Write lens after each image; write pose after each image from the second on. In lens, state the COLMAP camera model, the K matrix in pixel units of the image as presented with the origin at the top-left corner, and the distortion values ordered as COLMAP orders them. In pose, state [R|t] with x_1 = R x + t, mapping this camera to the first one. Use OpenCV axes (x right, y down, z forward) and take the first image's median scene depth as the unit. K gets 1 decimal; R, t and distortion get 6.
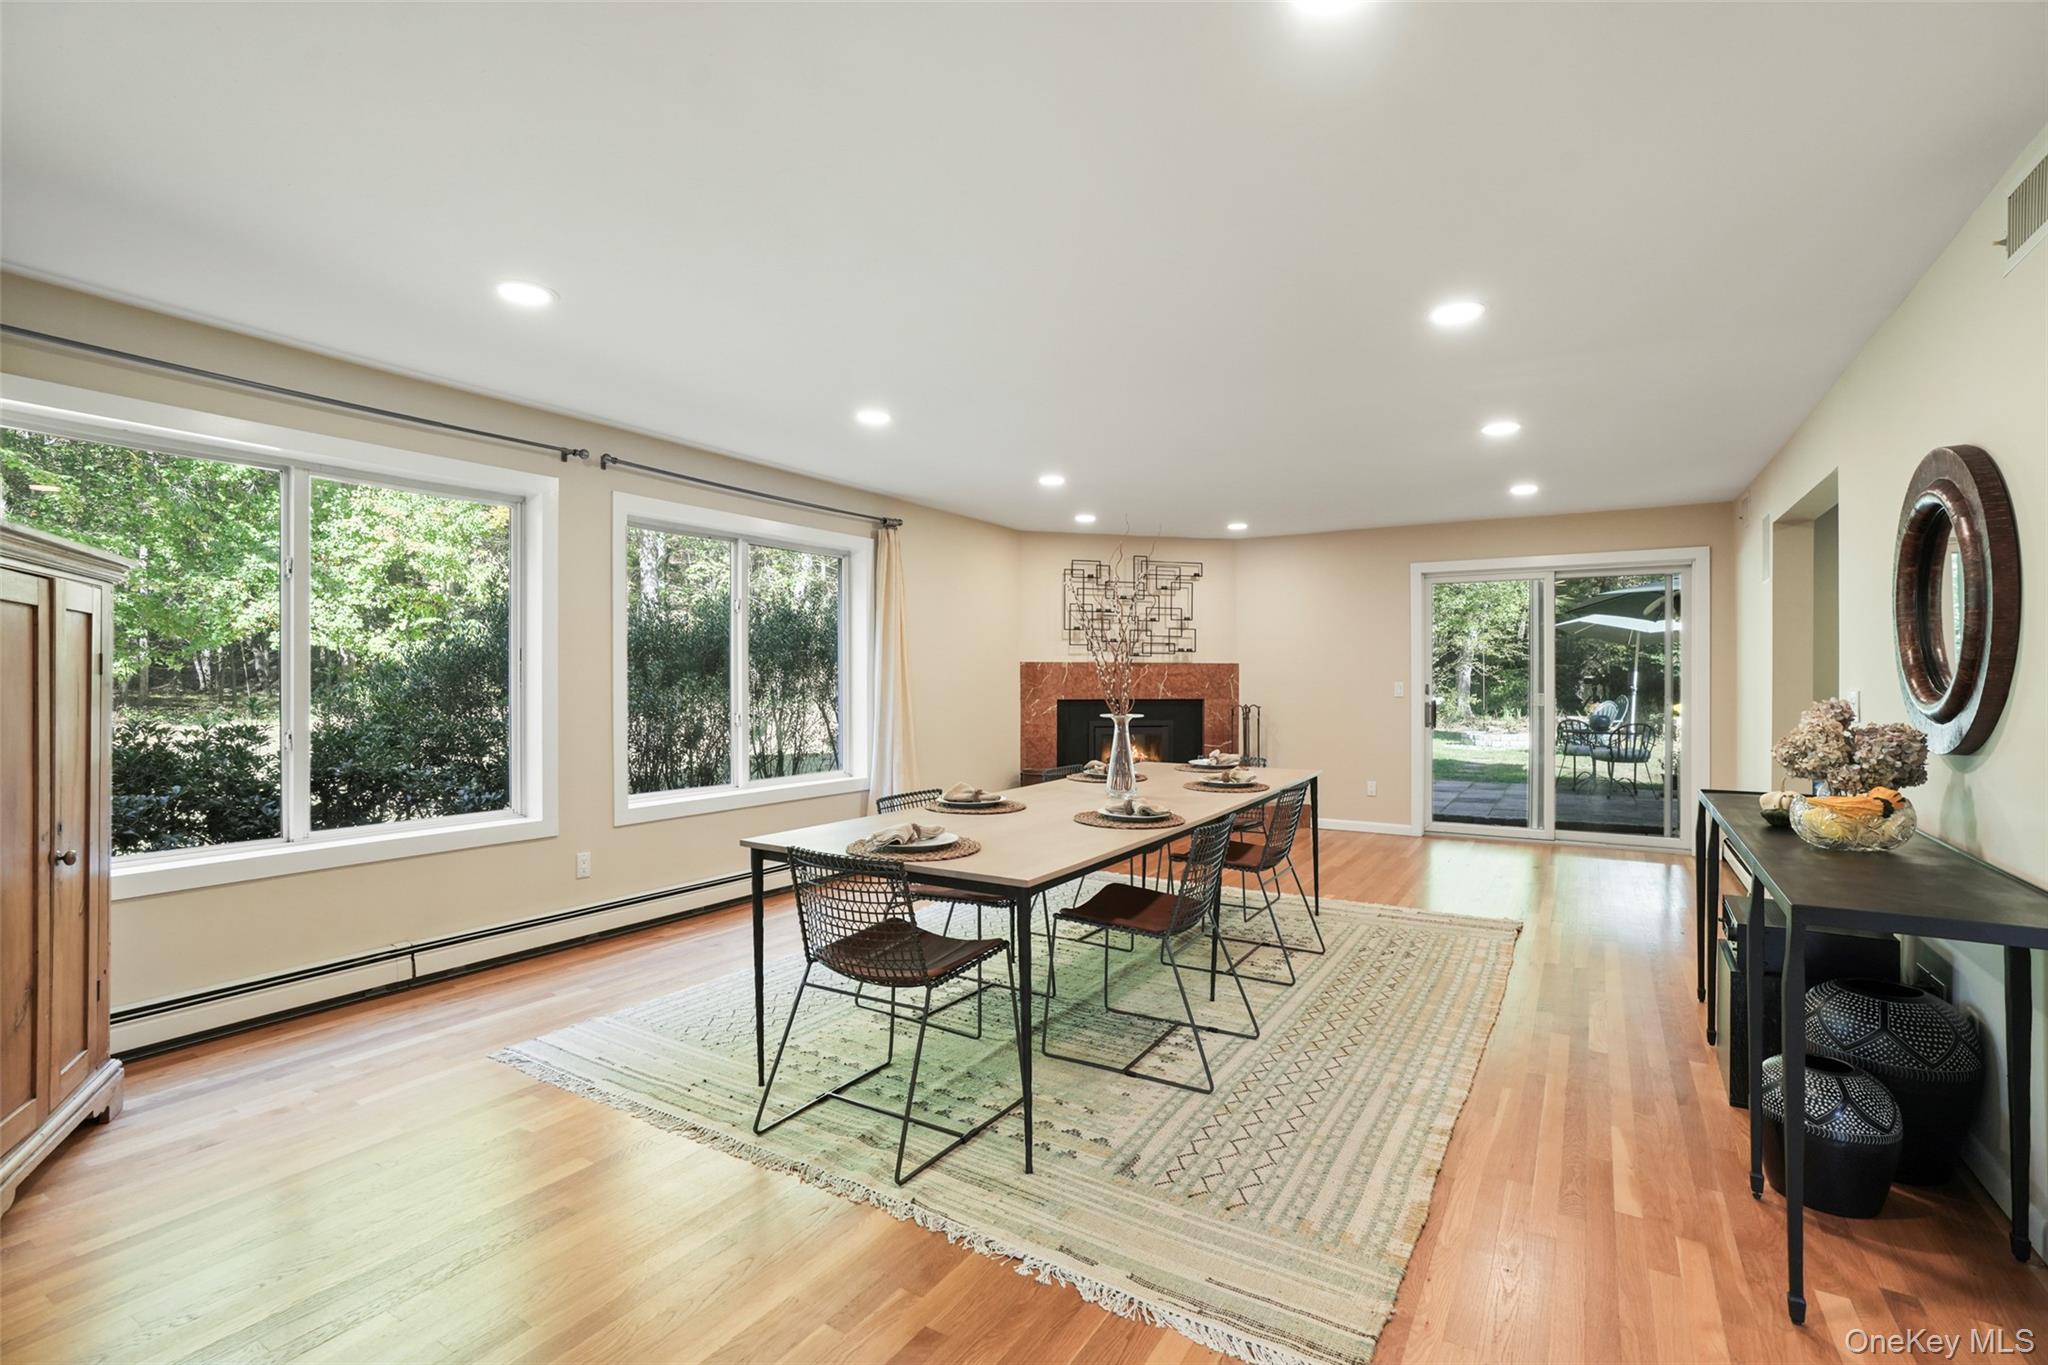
lens RADIAL K [[953.6, 0, 994.0], [0, 953.6, 682.4], [0, 0, 1]] dist [-0.062731, 0.025788]
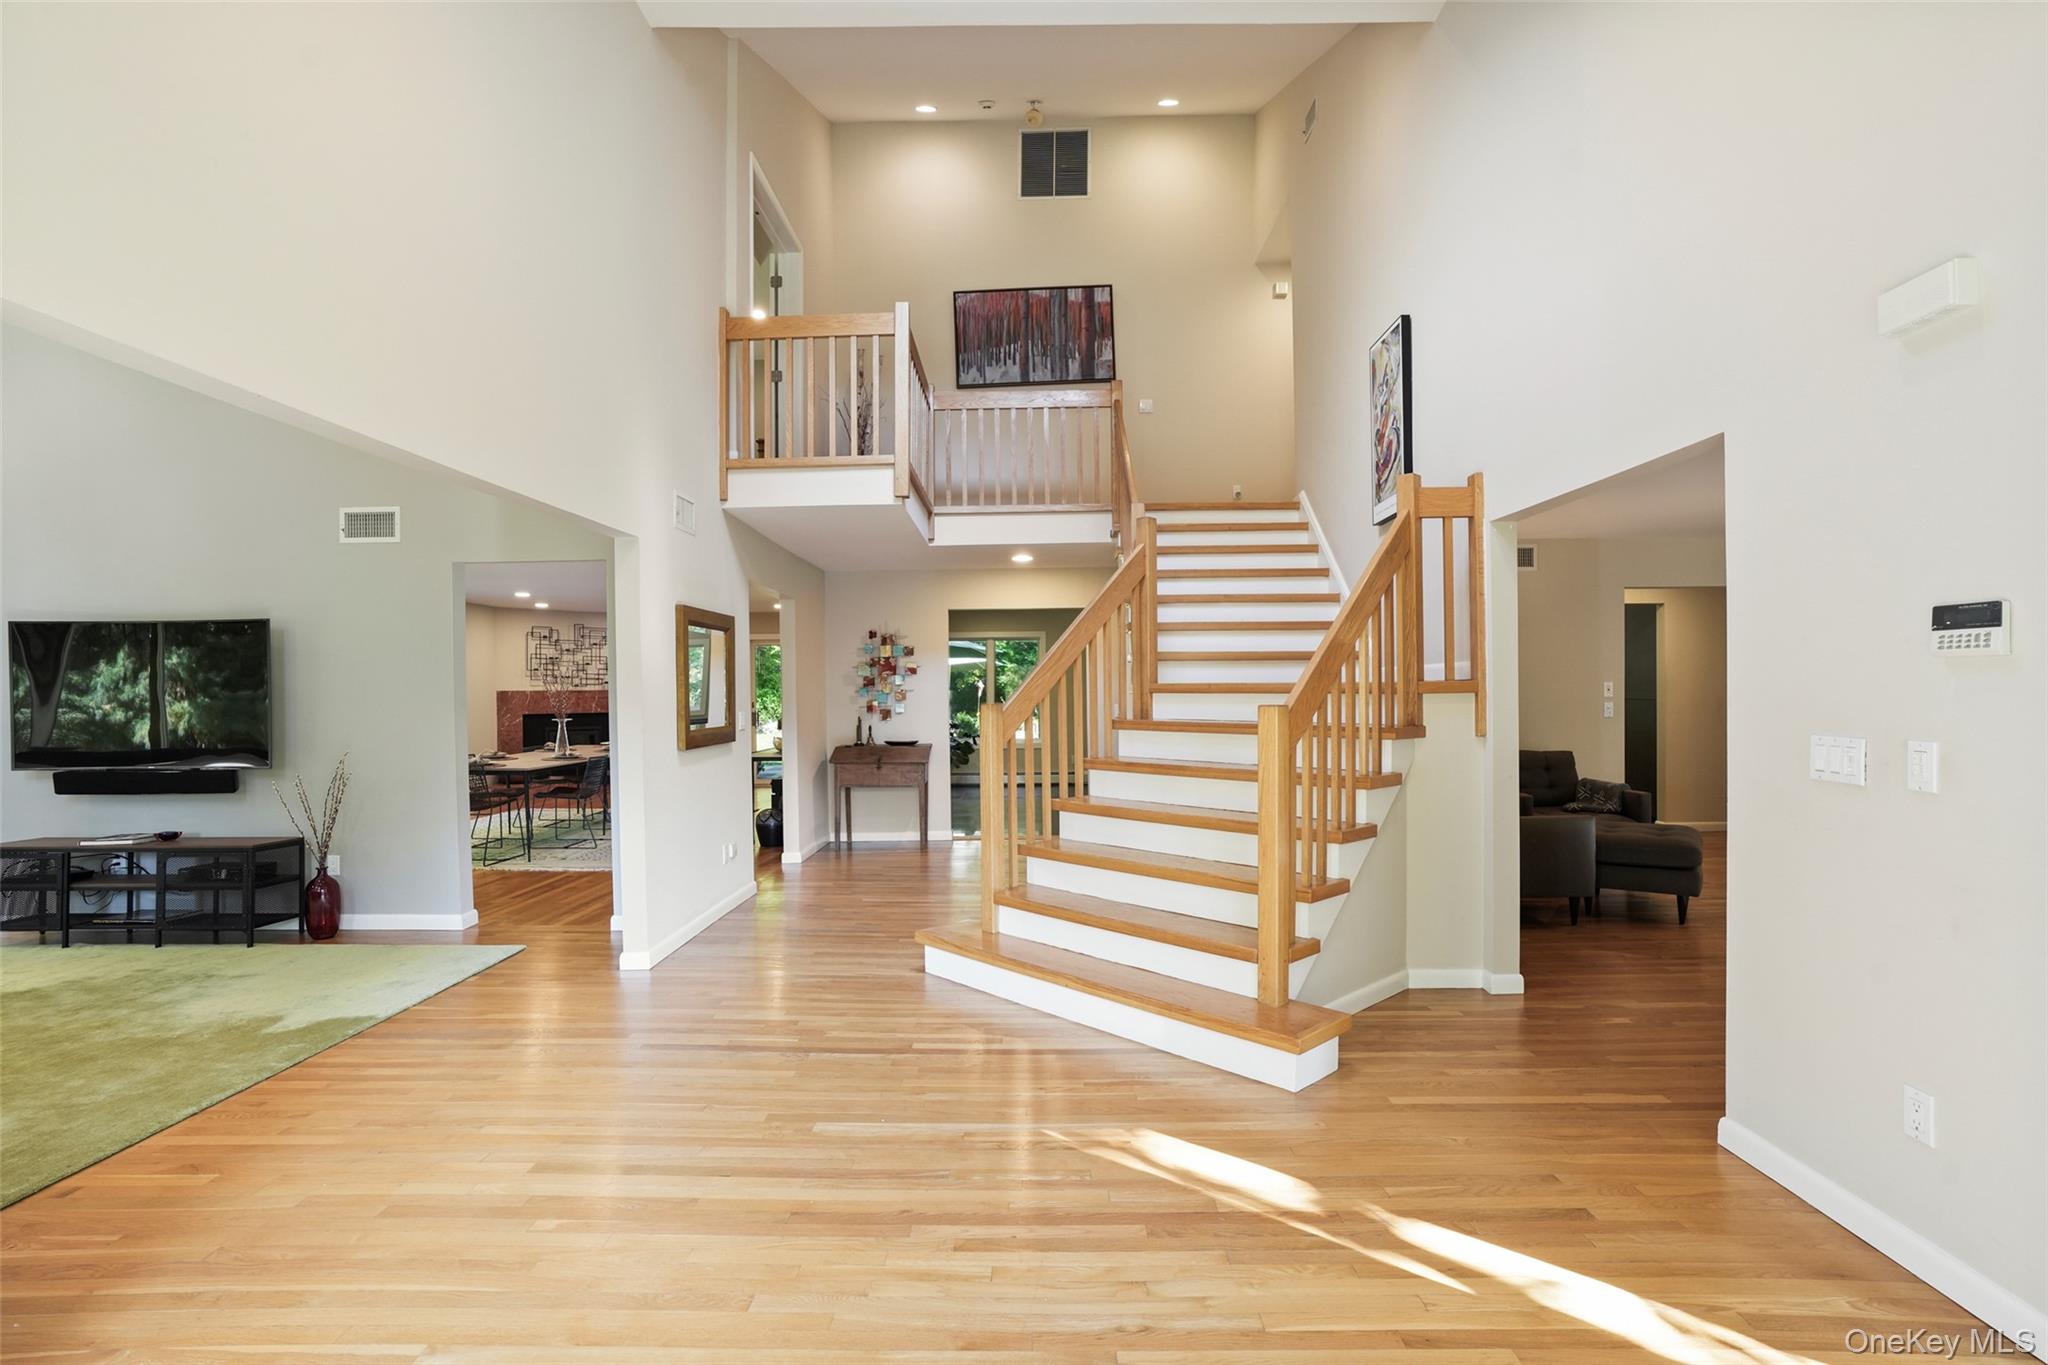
lens RADIAL K [[952.8, 0, 1022.8], [0, 952.8, 690.3], [0, 0, 1]] dist [-0.052730, 0.026387]
pose [[0.839712, -0.005191, 0.543007, -0.114741], [0.008410, 0.999959, -0.003446, -0.013374], [-0.542966, 0.007460, 0.839721, -1.044580]]
